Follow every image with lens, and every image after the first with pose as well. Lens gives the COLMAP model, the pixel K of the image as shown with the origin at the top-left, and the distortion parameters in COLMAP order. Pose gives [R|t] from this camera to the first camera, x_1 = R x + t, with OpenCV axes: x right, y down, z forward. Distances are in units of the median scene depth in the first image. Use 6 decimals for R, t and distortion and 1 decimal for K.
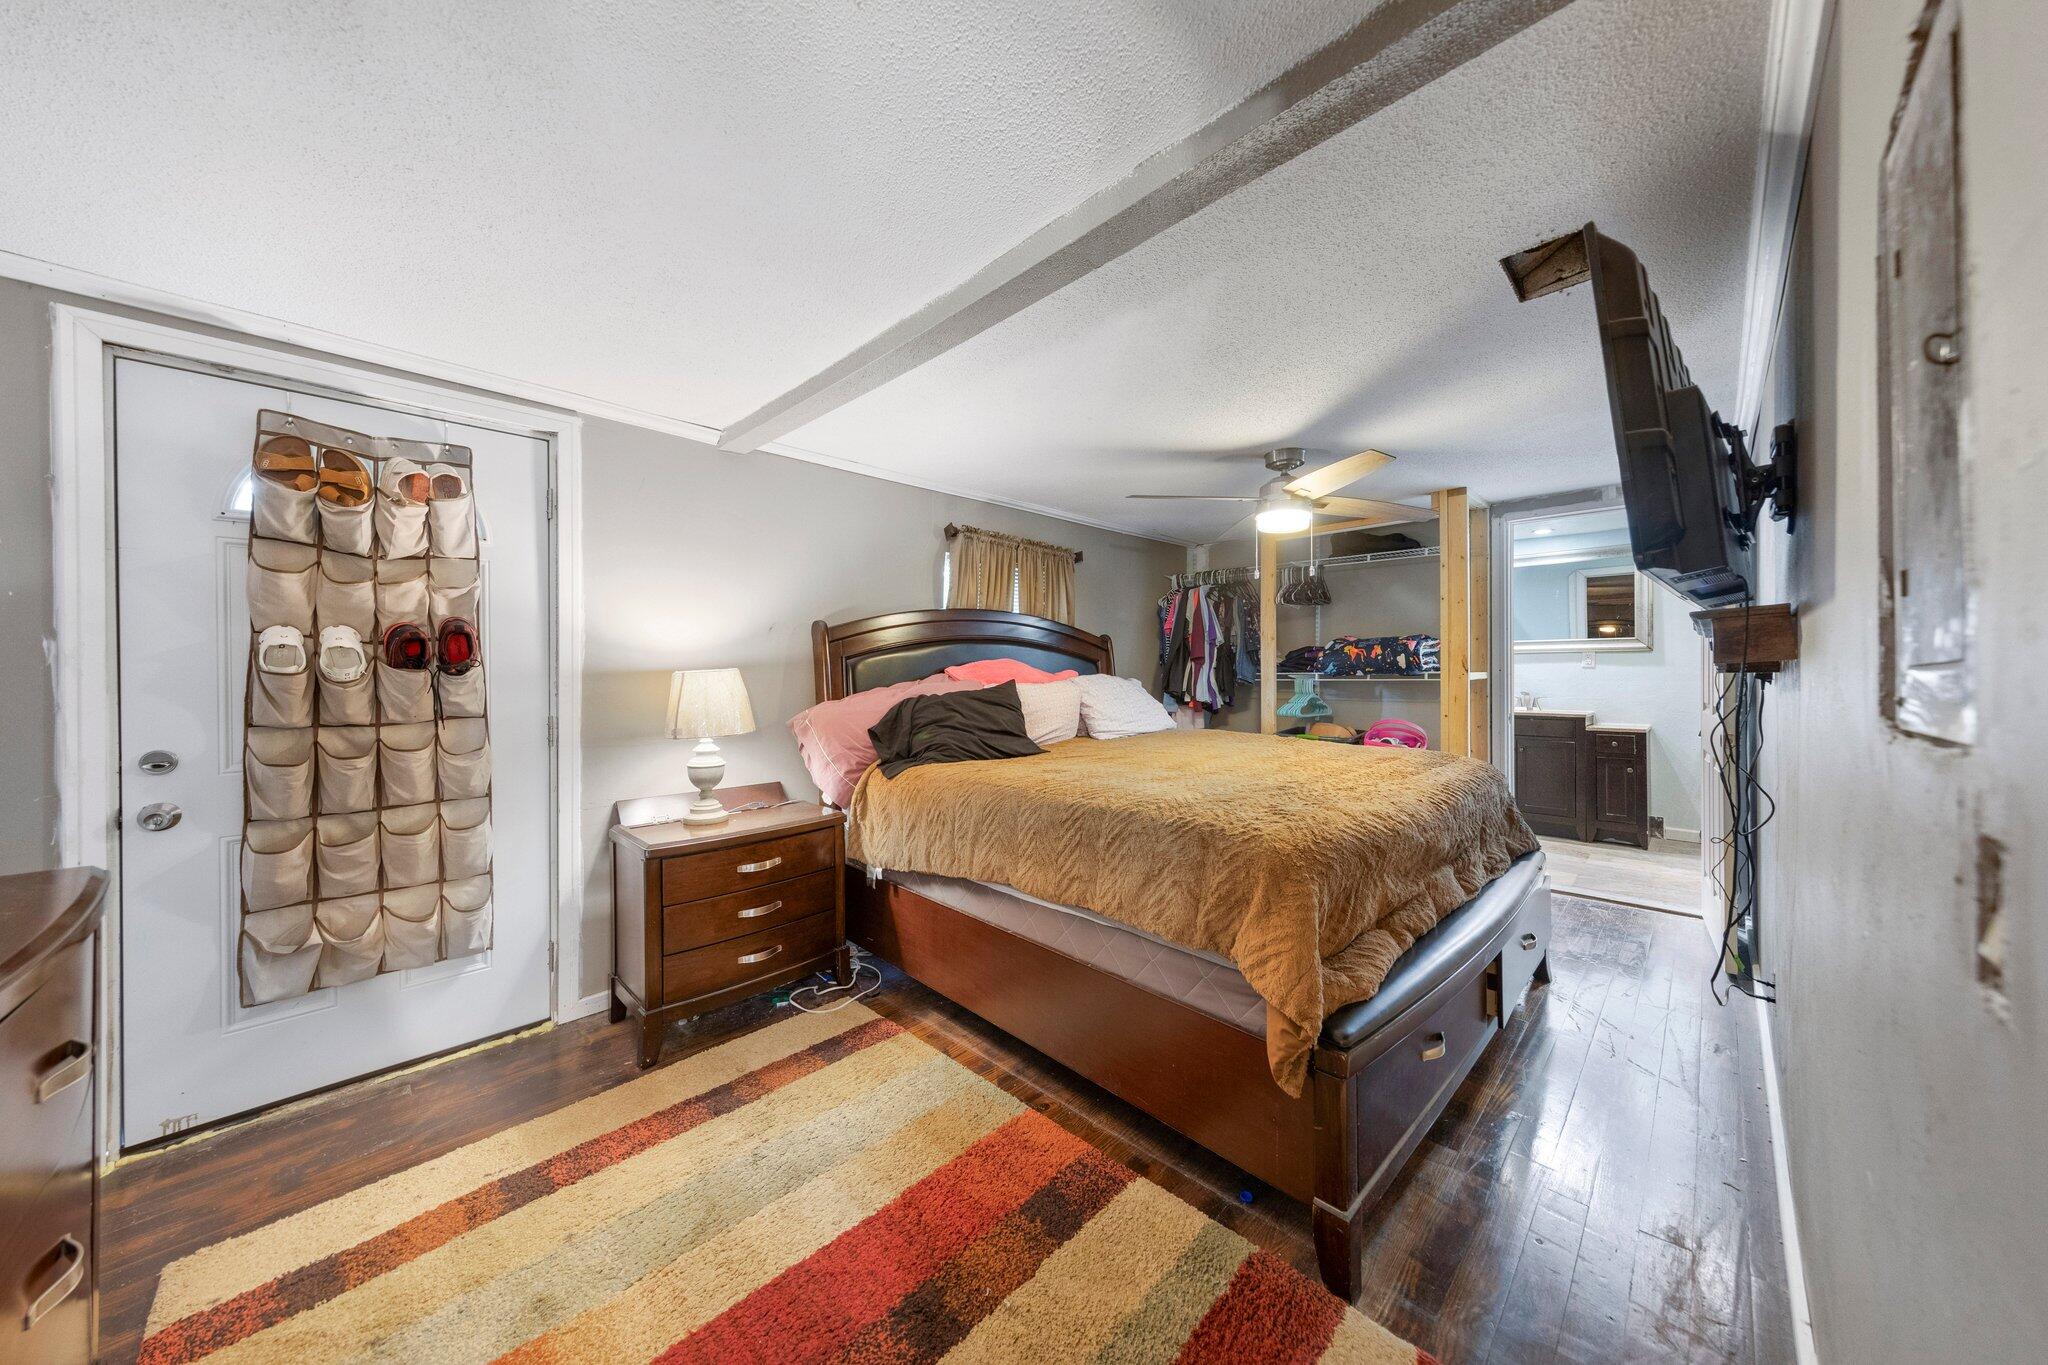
lens RADIAL K [[721.0, 0, 1019.3], [0, 721.0, 656.4], [0, 0, 1]] dist [0.025714, -0.000037]
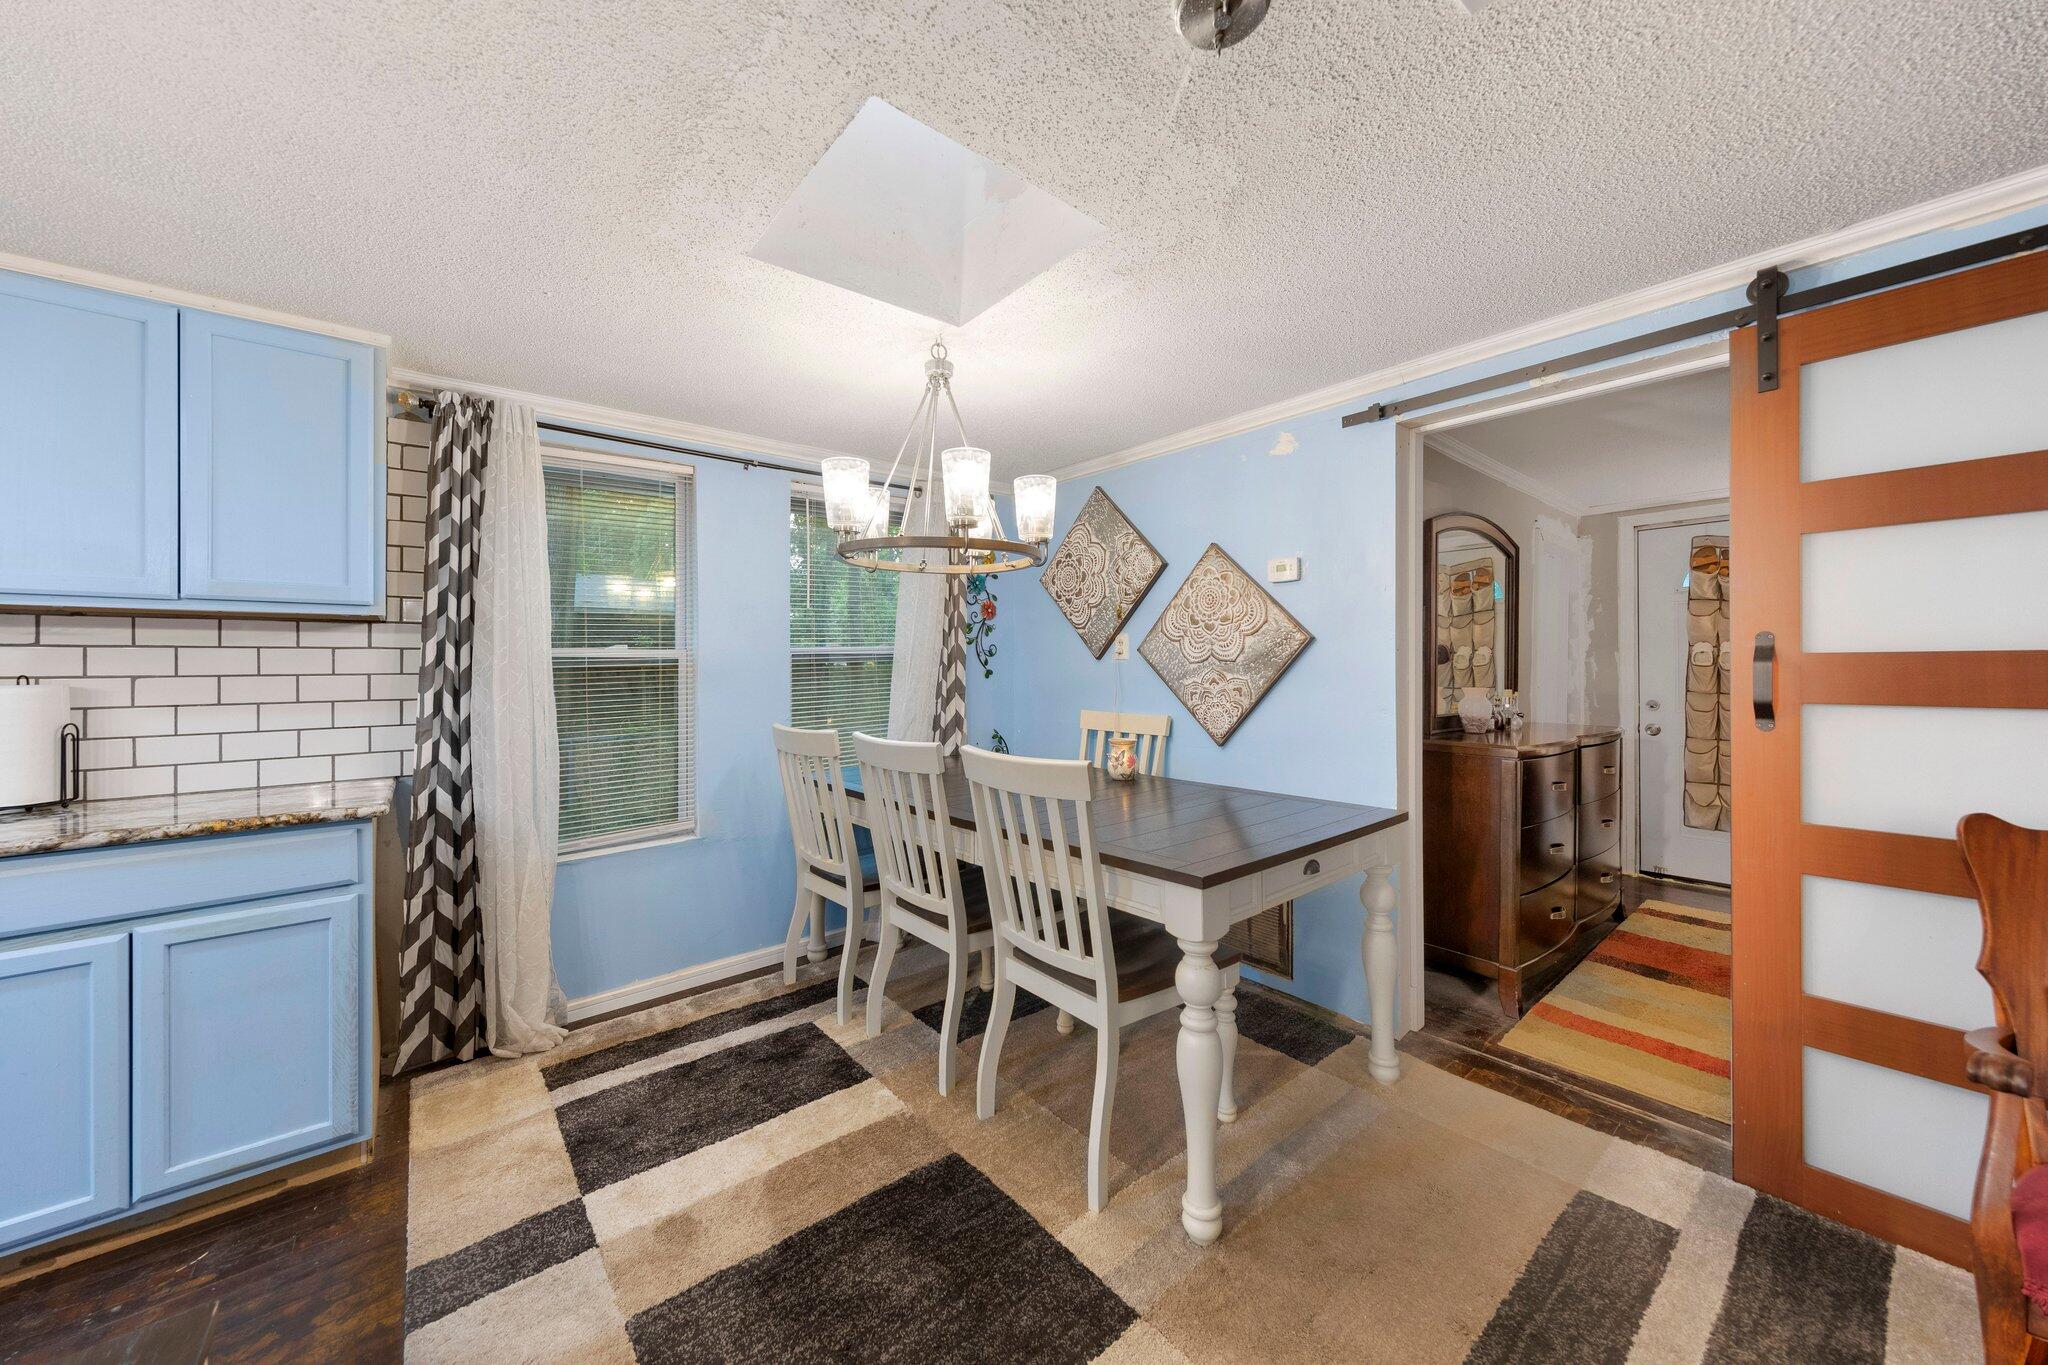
lens RADIAL K [[722.7, 0, 1016.7], [0, 722.7, 672.1], [0, 0, 1]] dist [0.000028, 0.000014]
pose [[-0.063540, 0.009408, -0.997935, 1.058202], [0.009663, 0.999914, 0.008812, 0.004200], [0.997933, -0.009083, -0.063625, -0.718047]]
